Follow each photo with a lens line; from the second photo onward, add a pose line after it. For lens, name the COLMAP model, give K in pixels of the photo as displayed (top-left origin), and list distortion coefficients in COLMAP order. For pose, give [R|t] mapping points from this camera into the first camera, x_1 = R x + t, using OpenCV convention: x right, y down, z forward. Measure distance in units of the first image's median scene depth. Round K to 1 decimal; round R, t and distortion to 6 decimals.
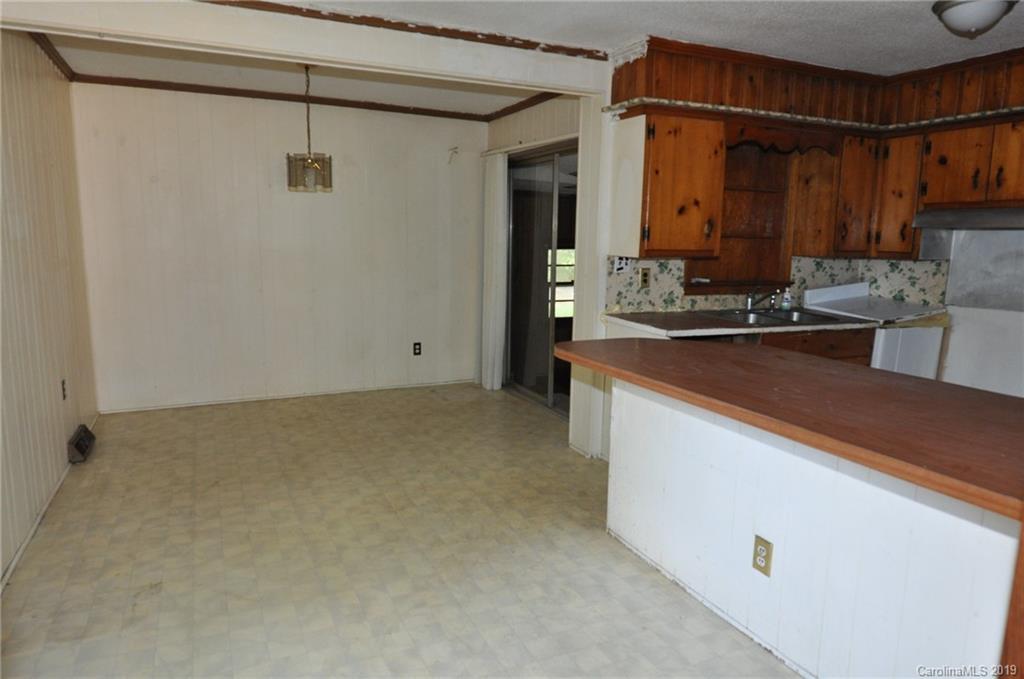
lens RADIAL K [[662.7, 0, 512.0], [0, 662.7, 339.5], [0, 0, 1]] dist [-0.011243, -0.003874]
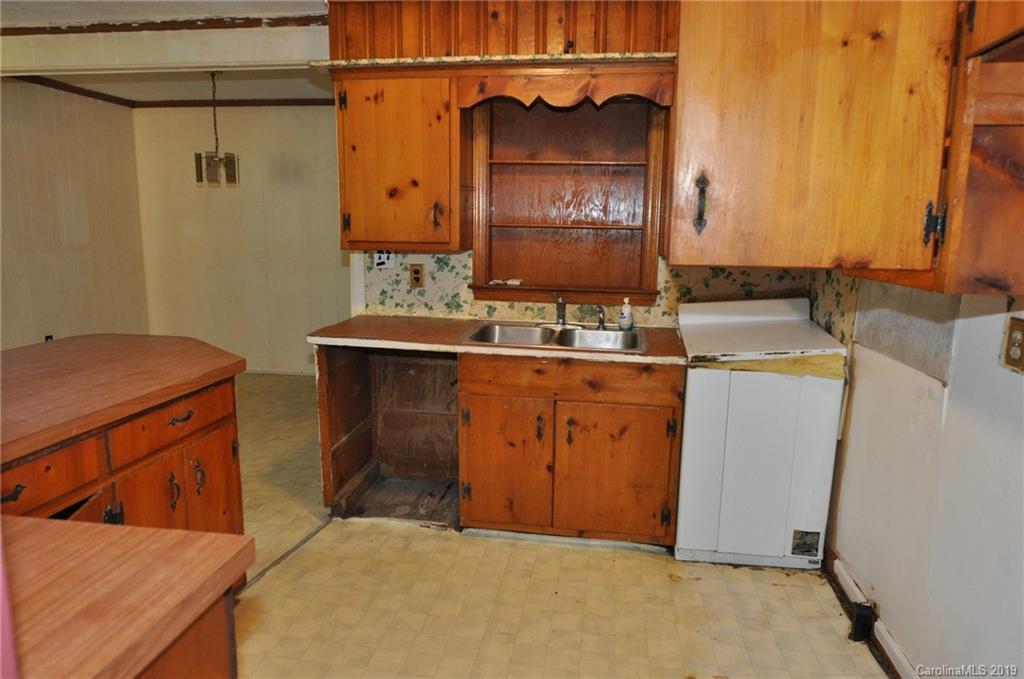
lens RADIAL K [[662.7, 0, 512.0], [0, 662.7, 339.5], [0, 0, 1]] dist [-0.011243, -0.003874]
pose [[0.837124, 0.089642, -0.539618, 0.772513], [-0.088145, 0.995695, 0.028664, -0.047883], [0.539865, 0.023570, 0.841422, 0.366488]]
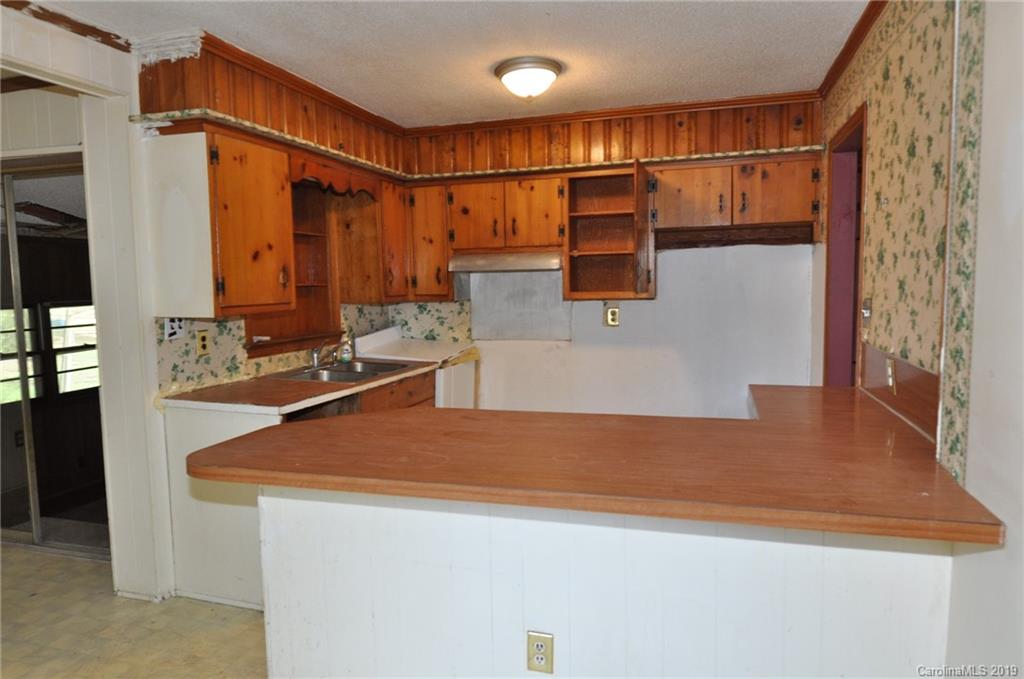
lens RADIAL K [[662.7, 0, 512.0], [0, 662.7, 339.5], [0, 0, 1]] dist [-0.011243, -0.003874]
pose [[0.661217, -0.093541, 0.744340, -0.135999], [0.143968, 0.989576, -0.003530, -0.042825], [-0.736250, 0.109495, 0.667792, 0.223892]]
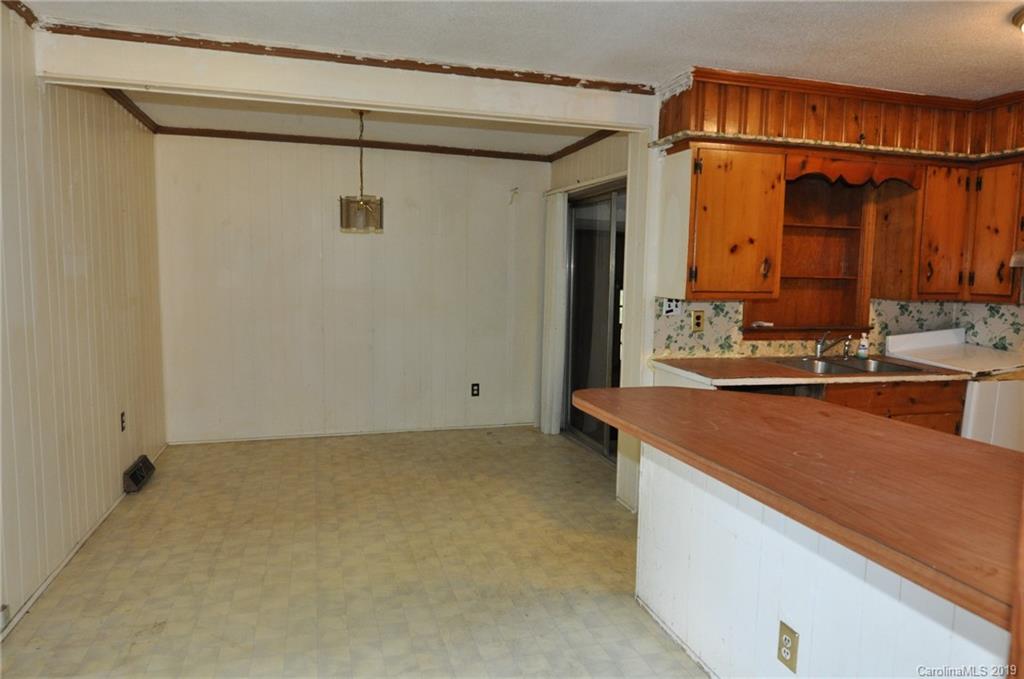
lens RADIAL K [[662.7, 0, 512.0], [0, 662.7, 339.5], [0, 0, 1]] dist [-0.011243, -0.003874]
pose [[0.989282, 0.014369, -0.145309, 0.078602], [-0.022966, 0.998072, -0.057665, -0.007415], [0.144200, 0.060384, 0.987704, 0.042663]]
